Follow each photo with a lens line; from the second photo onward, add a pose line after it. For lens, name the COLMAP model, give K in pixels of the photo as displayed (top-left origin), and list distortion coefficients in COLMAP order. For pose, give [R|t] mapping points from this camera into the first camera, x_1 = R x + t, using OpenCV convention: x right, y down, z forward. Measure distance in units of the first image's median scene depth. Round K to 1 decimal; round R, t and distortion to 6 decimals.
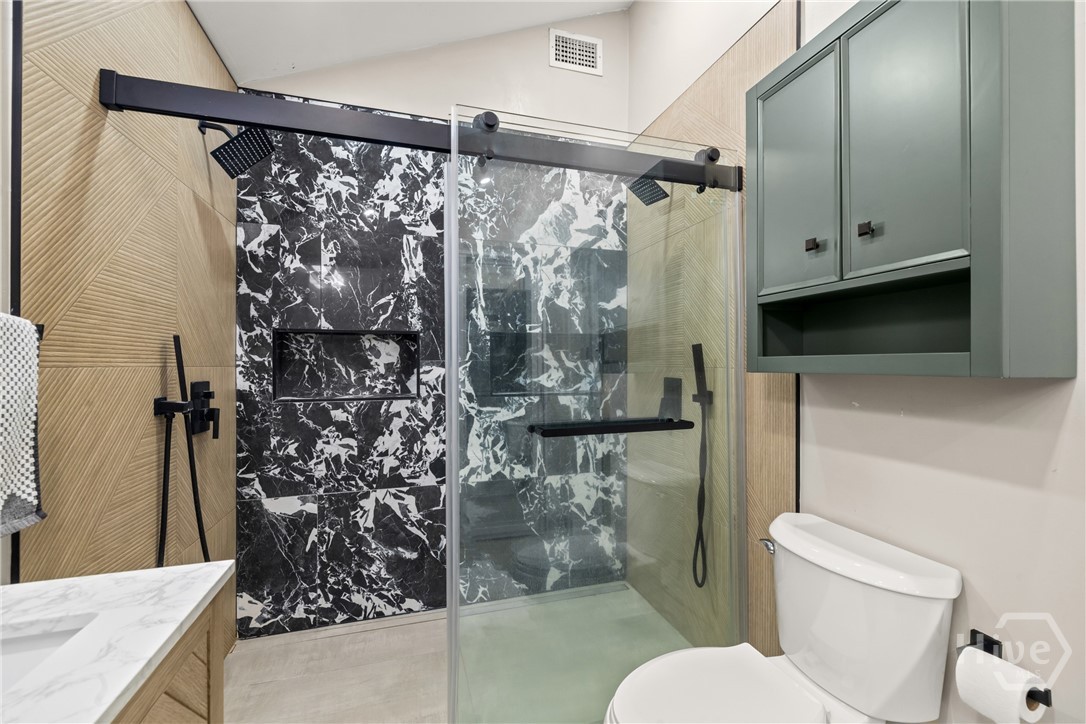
lens RADIAL K [[457.8, 0, 539.2], [0, 457.8, 363.7], [0, 0, 1]] dist [0.002292, -0.000017]
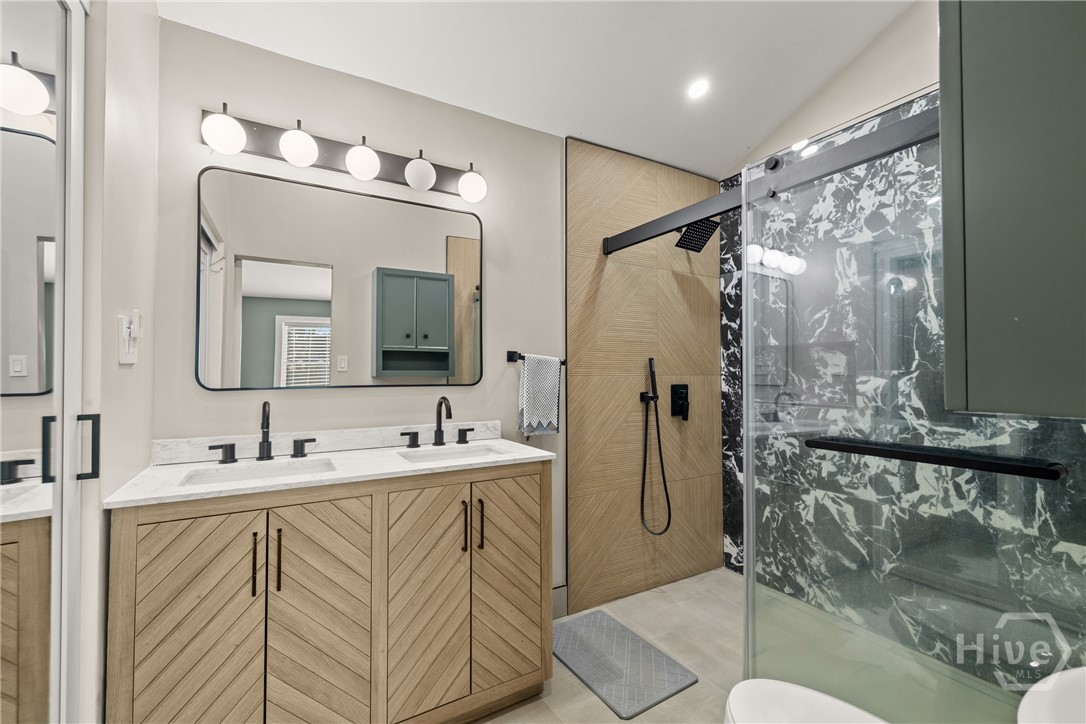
lens RADIAL K [[457.8, 0, 539.2], [0, 457.8, 363.7], [0, 0, 1]] dist [0.002292, -0.000017]
pose [[0.224255, -0.015910, -0.974401, 0.561102], [0.002834, 0.999873, -0.015674, -0.008106], [0.974526, 0.000754, 0.224272, 0.111506]]
